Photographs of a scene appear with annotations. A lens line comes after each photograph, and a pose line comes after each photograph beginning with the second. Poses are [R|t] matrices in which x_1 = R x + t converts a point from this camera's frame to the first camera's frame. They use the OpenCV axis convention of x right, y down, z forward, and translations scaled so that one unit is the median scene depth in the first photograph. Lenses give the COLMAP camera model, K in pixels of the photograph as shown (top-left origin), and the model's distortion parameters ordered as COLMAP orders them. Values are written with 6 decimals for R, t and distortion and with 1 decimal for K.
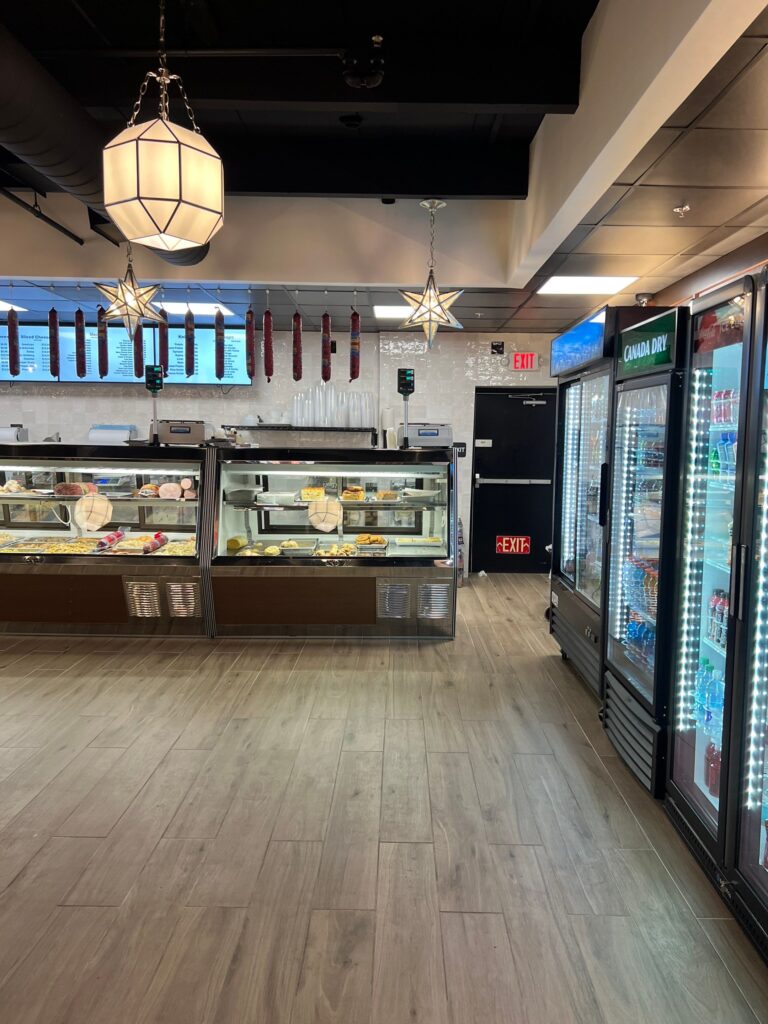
lens RADIAL K [[771.7, 0, 393.6], [0, 771.7, 517.2], [0, 0, 1]] dist [0.068812, -0.081237]
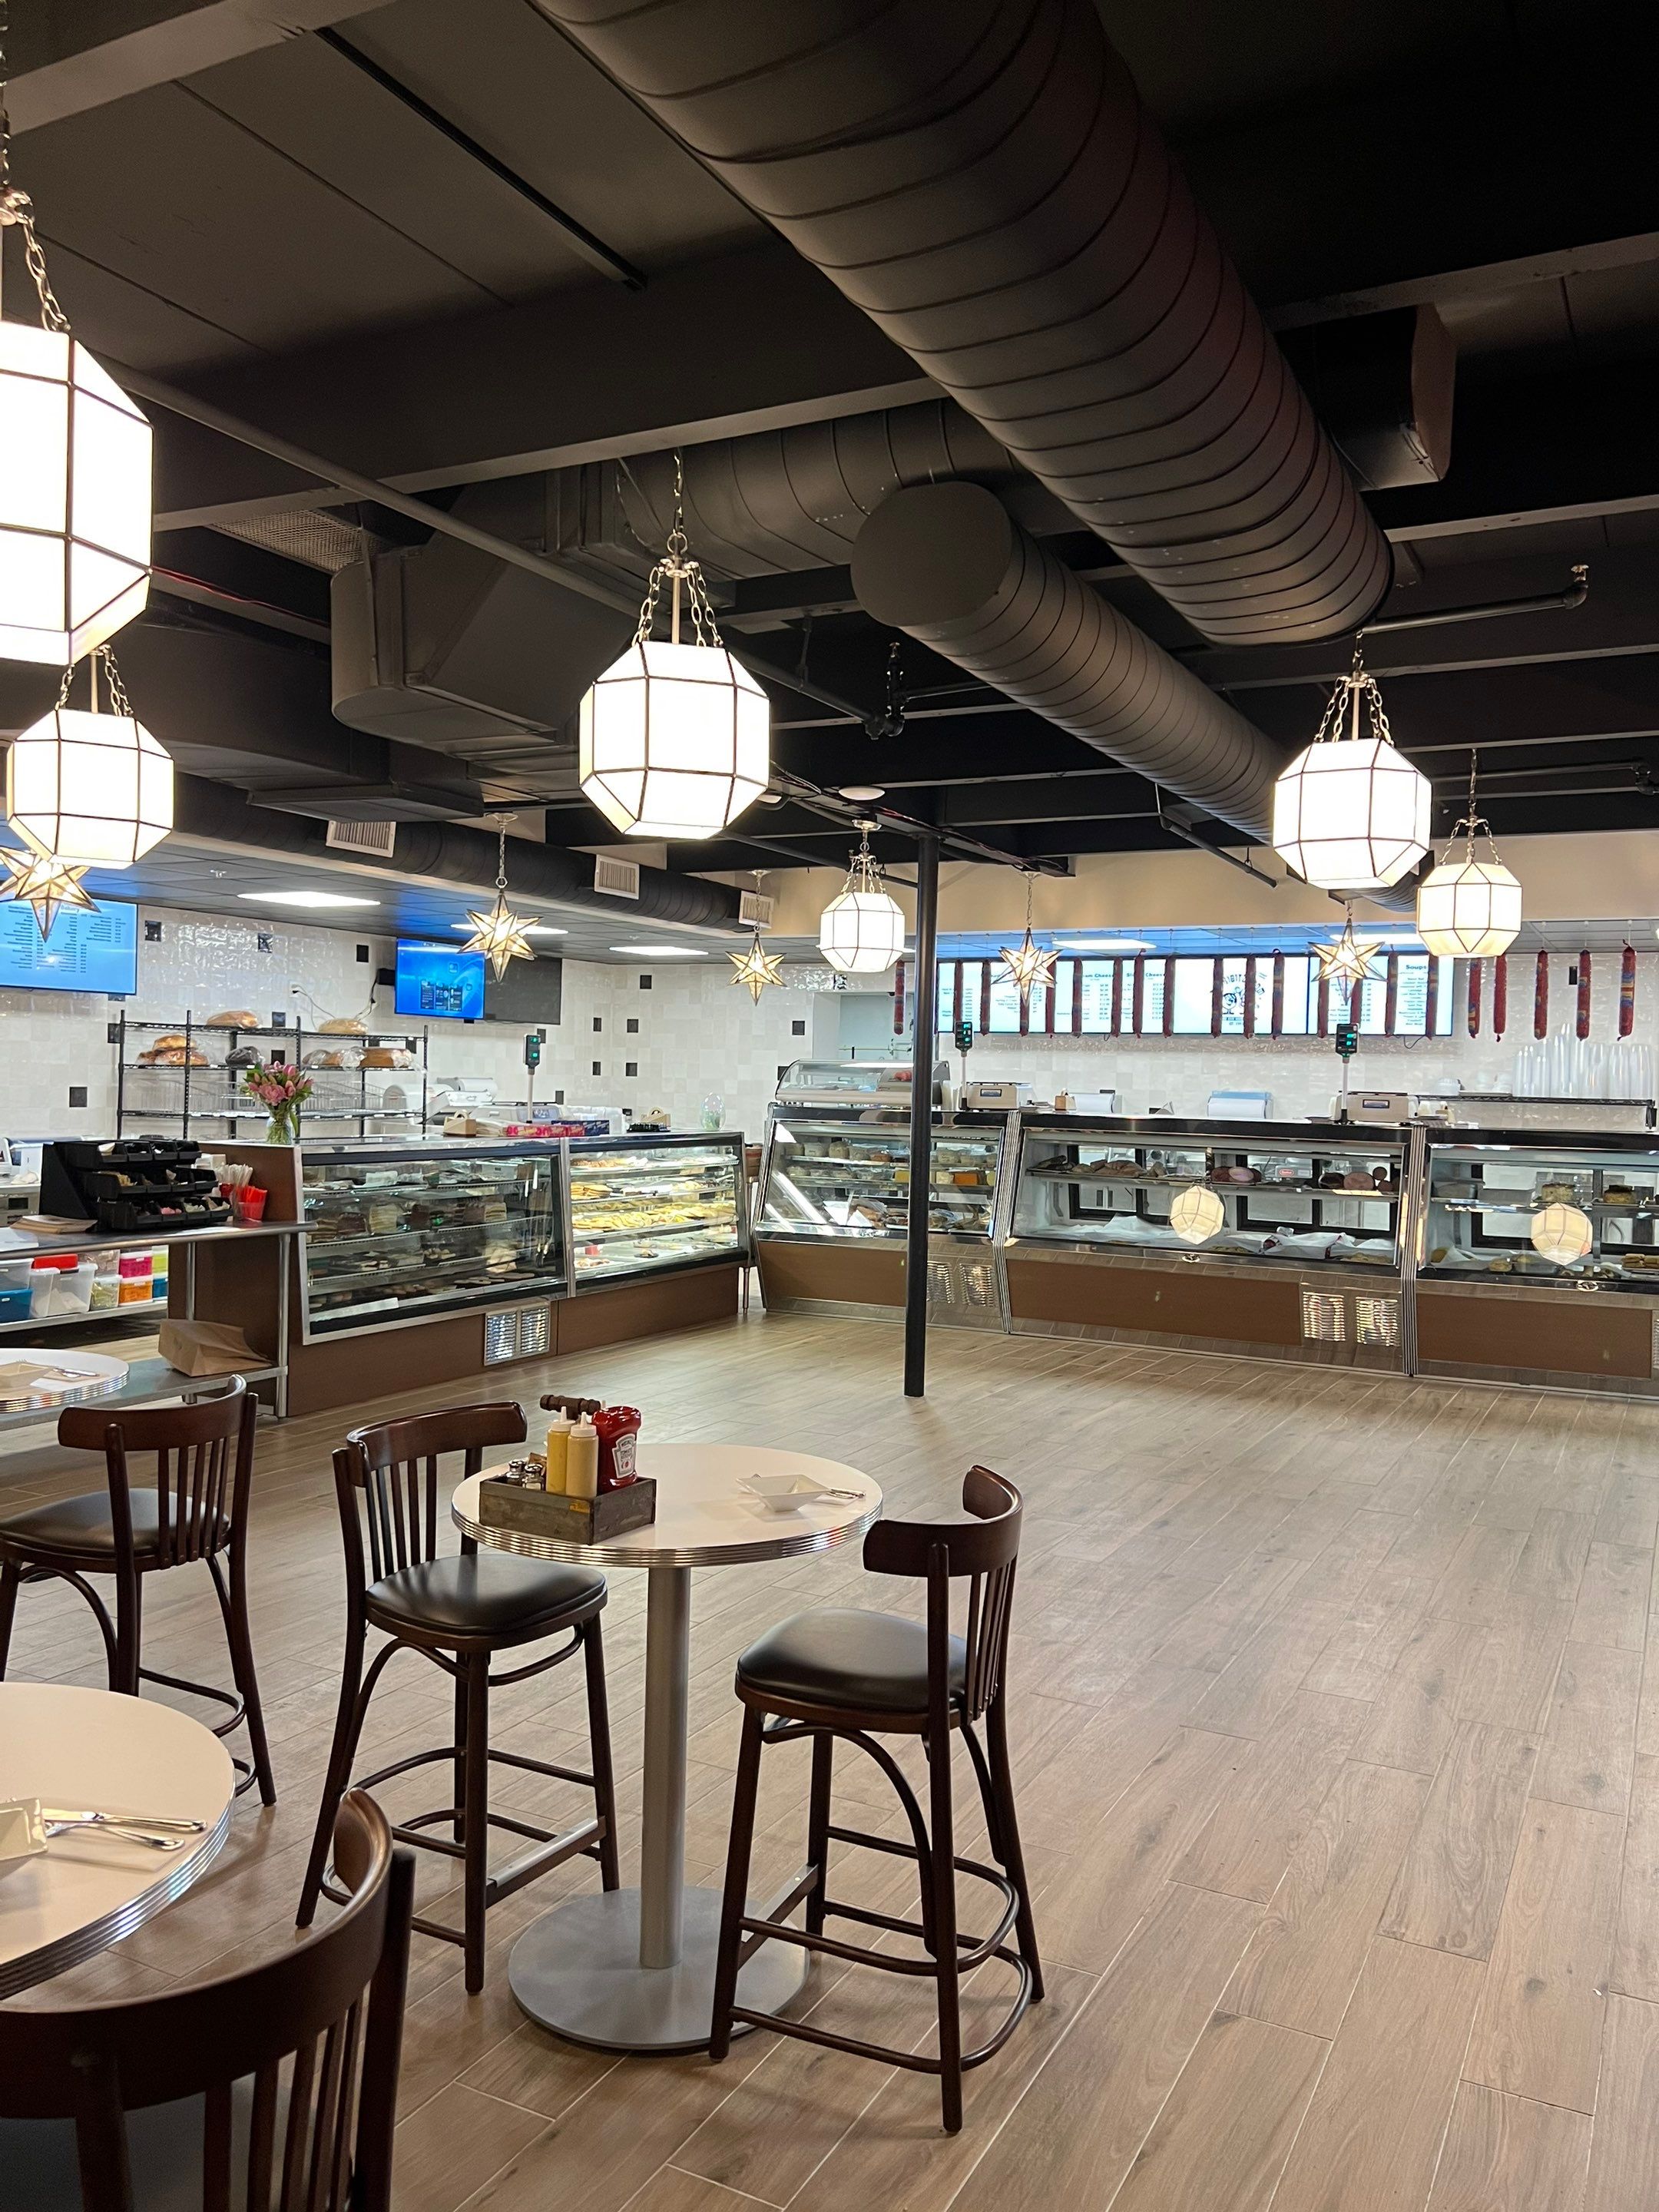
lens RADIAL K [[1666.9, 0, 851.2], [0, 1666.9, 1121.6], [0, 0, 1]] dist [0.068812, -0.081237]
pose [[0.894887, 0.020112, -0.445839, 0.007132], [-0.059652, 0.995411, -0.074830, 0.077035], [0.442287, 0.093559, 0.891980, -0.900308]]
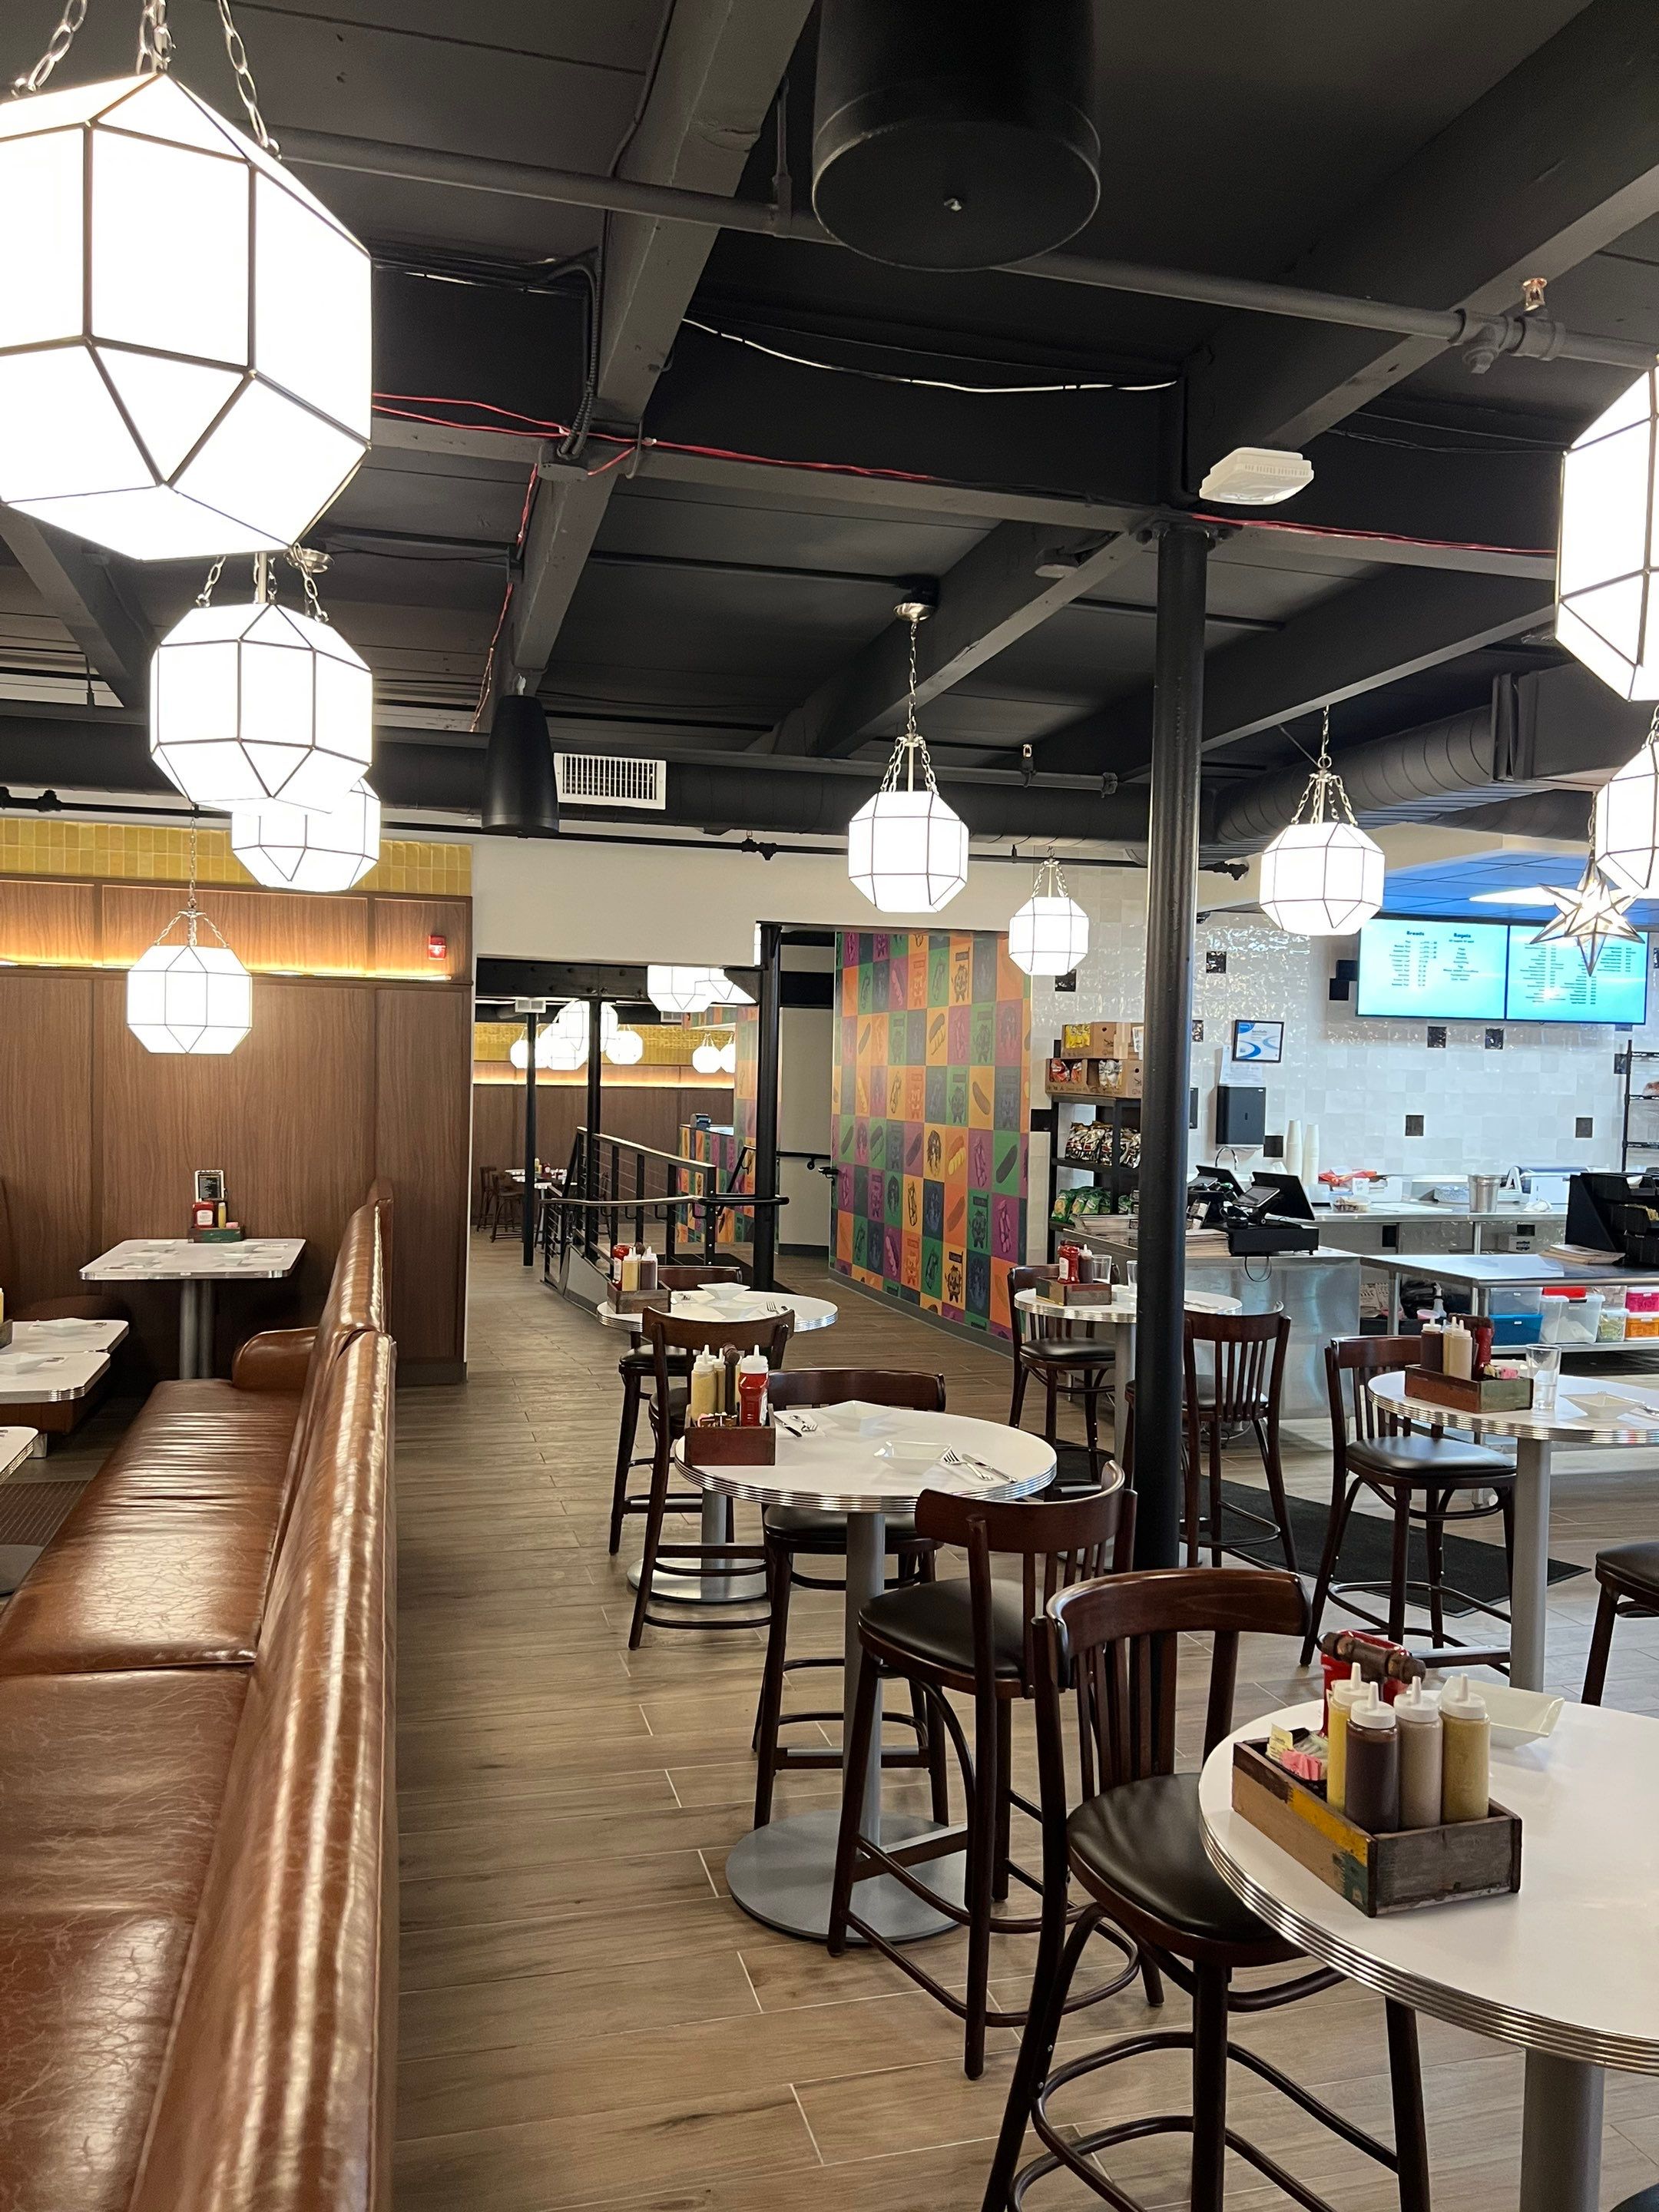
lens RADIAL K [[1666.9, 0, 847.0], [0, 1666.9, 1122.1], [0, 0, 1]] dist [0.068812, -0.081237]
pose [[0.279762, 0.020054, -0.959860, -0.022681], [-0.117929, 0.992929, -0.013626, 0.077904], [0.952799, 0.117007, 0.280149, -0.931714]]
